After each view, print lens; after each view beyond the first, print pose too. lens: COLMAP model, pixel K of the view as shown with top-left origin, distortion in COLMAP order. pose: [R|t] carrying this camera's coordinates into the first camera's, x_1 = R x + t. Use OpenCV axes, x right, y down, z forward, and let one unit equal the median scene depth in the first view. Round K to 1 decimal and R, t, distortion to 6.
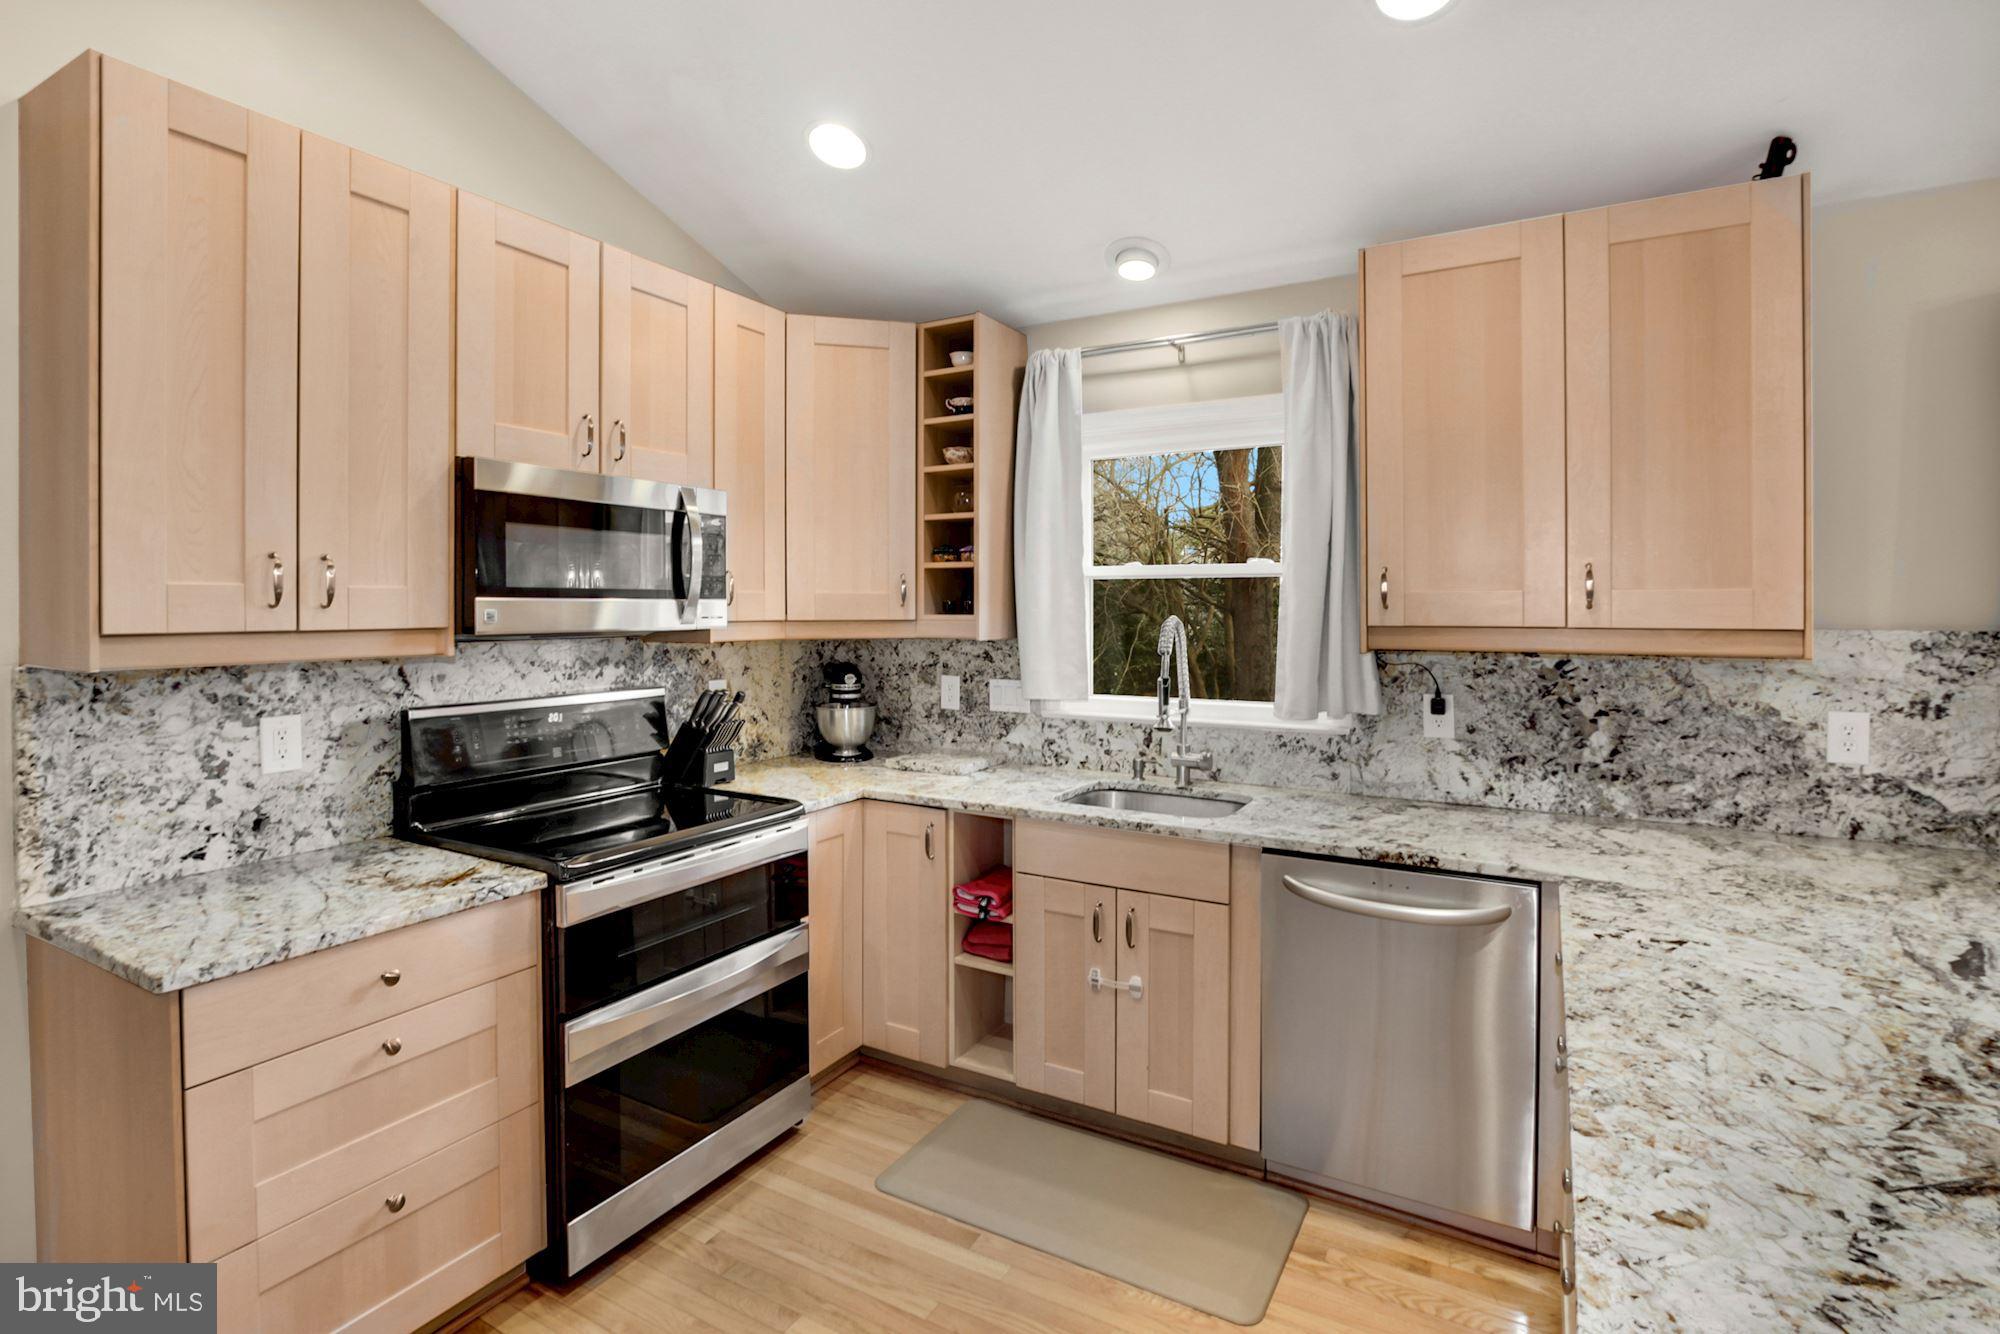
lens RADIAL K [[968.5, 0, 992.4], [0, 968.5, 610.5], [0, 0, 1]] dist [-0.027337, 0.001088]
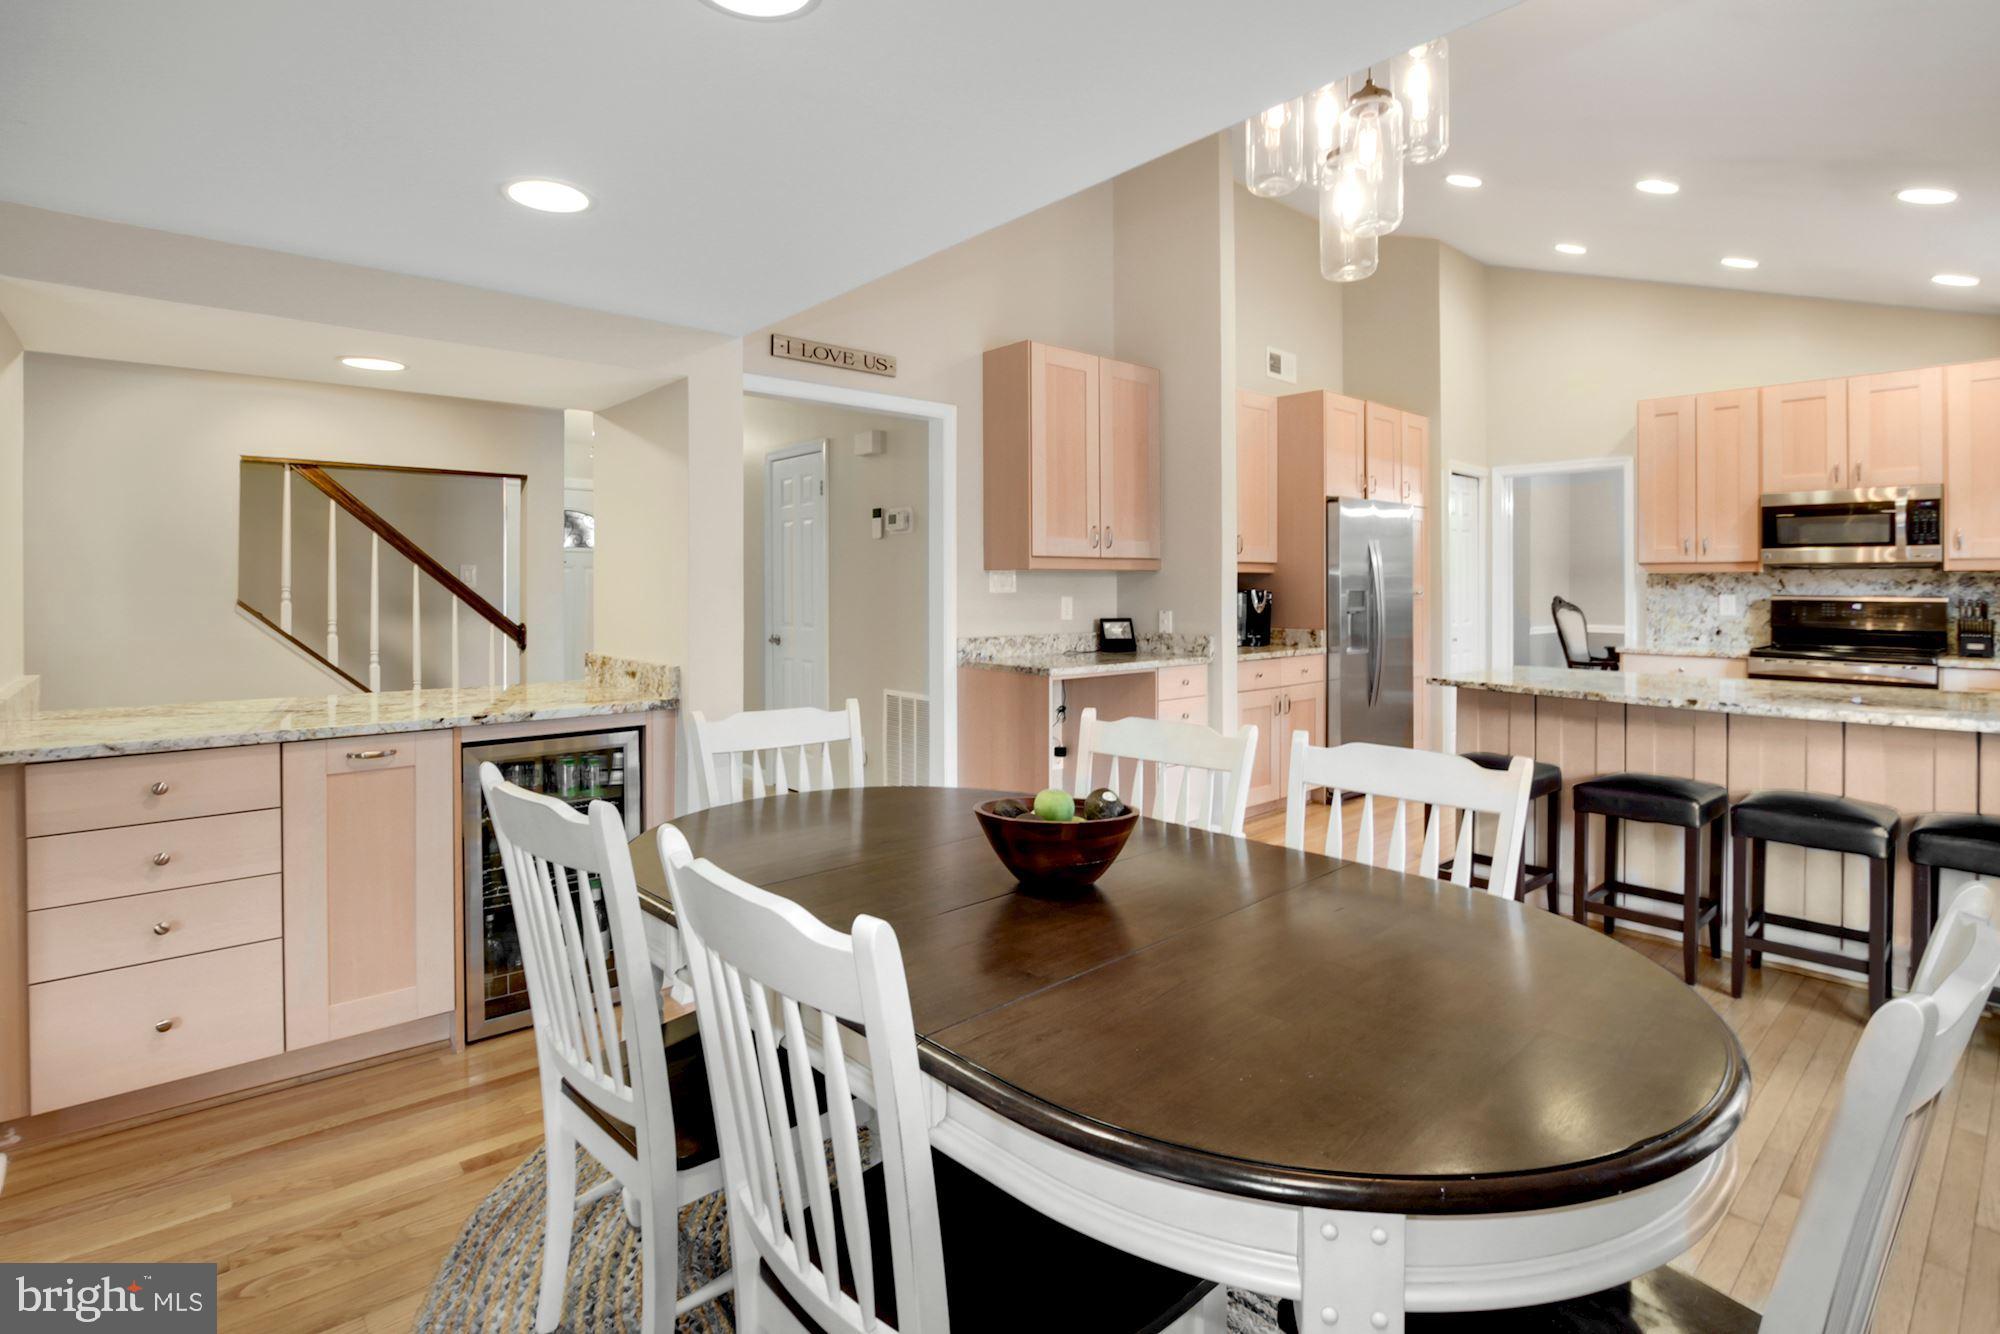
lens RADIAL K [[968.5, 0, 1005.0], [0, 968.5, 589.4], [0, 0, 1]] dist [-0.027337, 0.001088]
pose [[-0.329695, 0.003372, -0.944081, 2.454418], [-0.008448, 0.999943, 0.006522, 0.092402], [0.944050, 0.010126, -0.329648, -0.053808]]
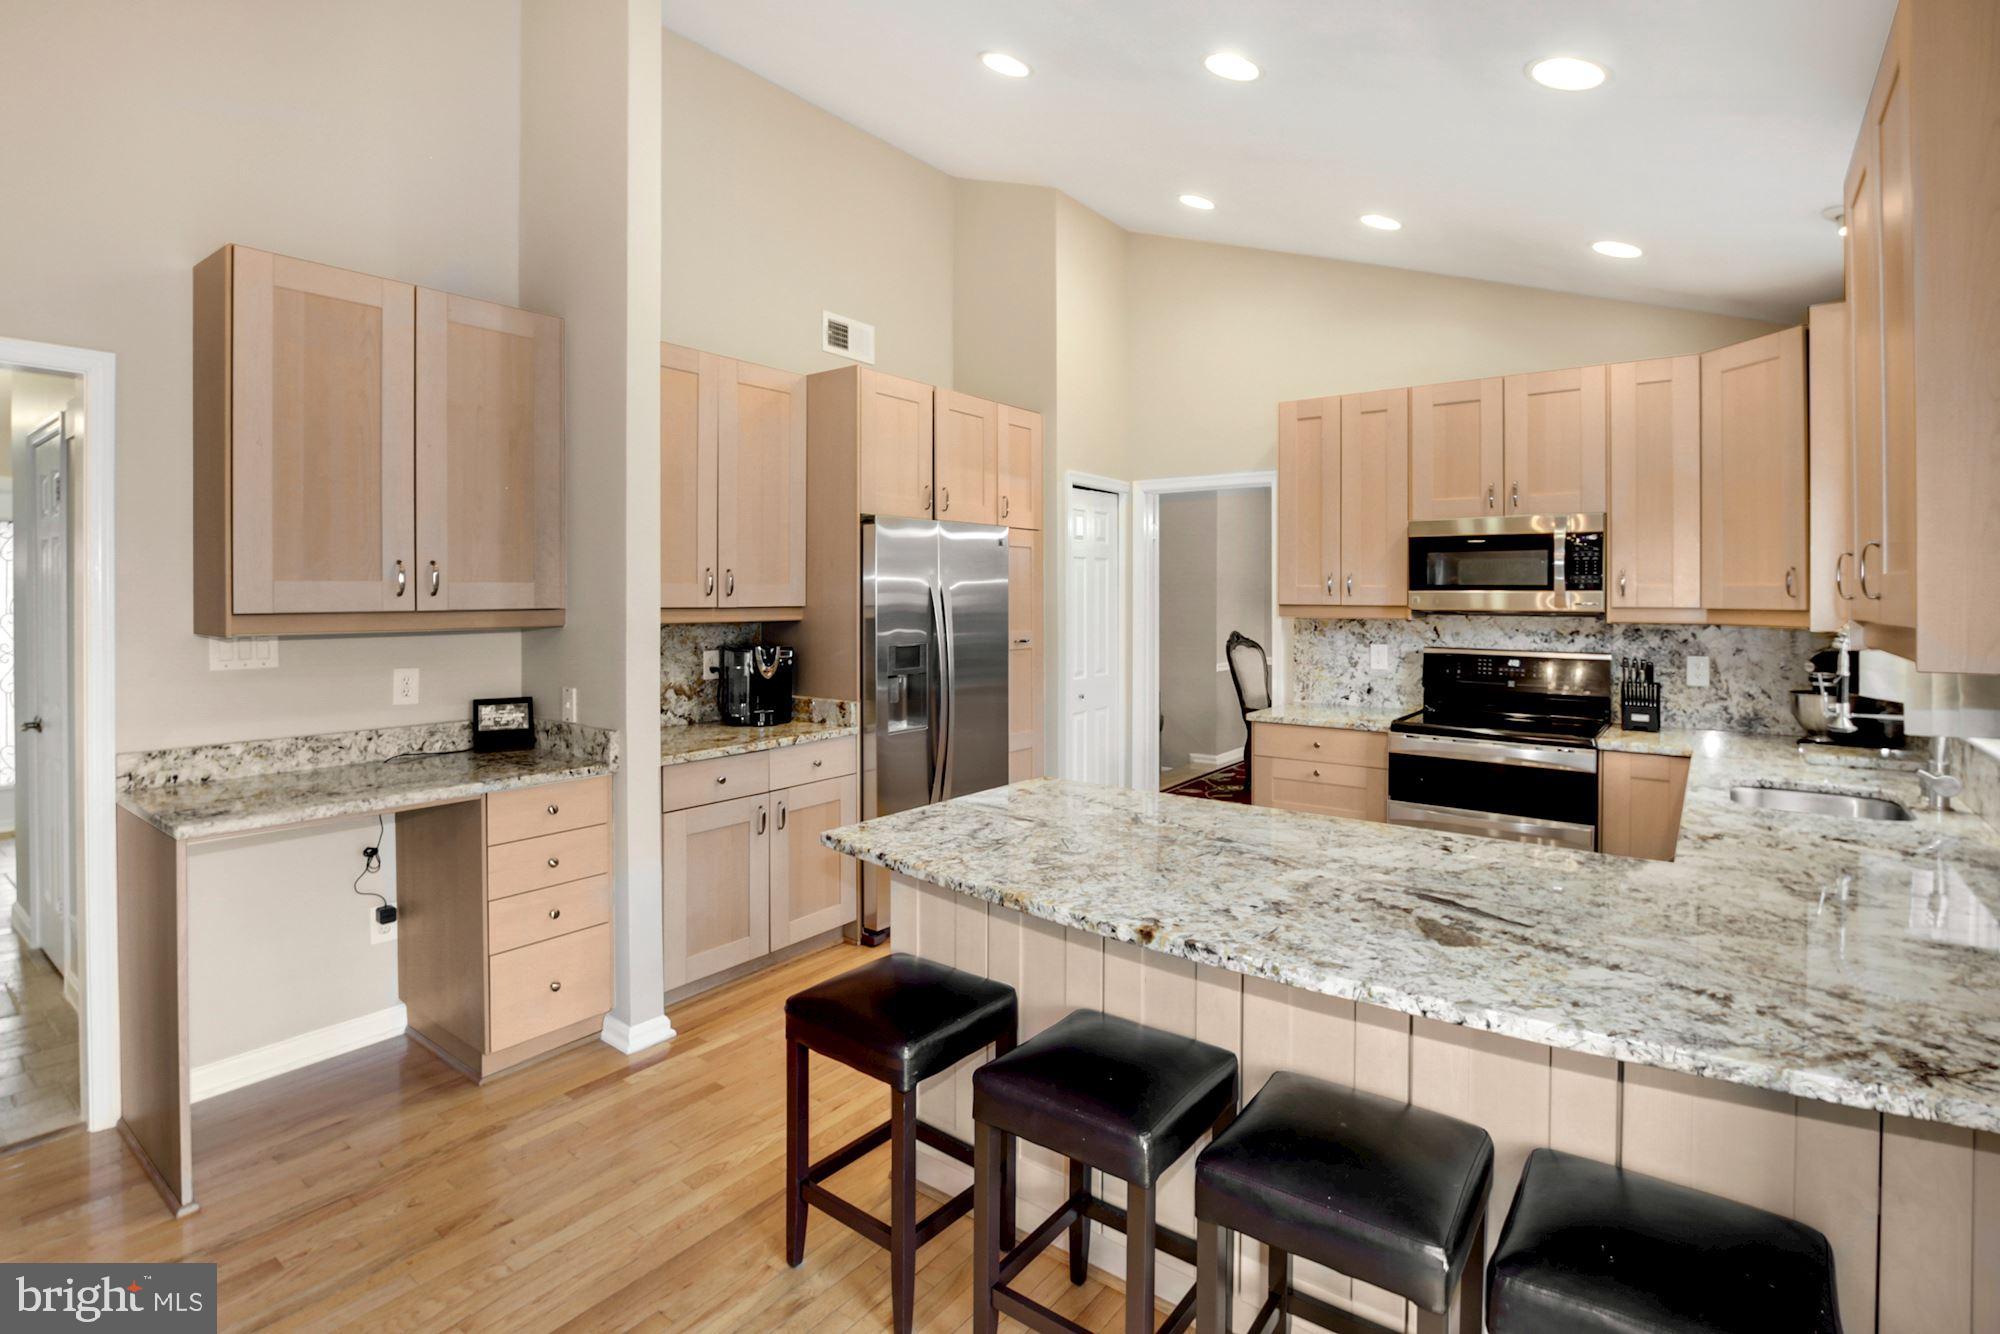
lens RADIAL K [[968.5, 0, 1019.4], [0, 968.5, 600.8], [0, 0, 1]] dist [-0.027337, 0.001088]
pose [[-0.121007, 0.007368, -0.992624, 1.539497], [-0.010000, 0.999913, 0.008641, -0.001515], [0.992601, 0.010972, -0.120923, 0.428226]]
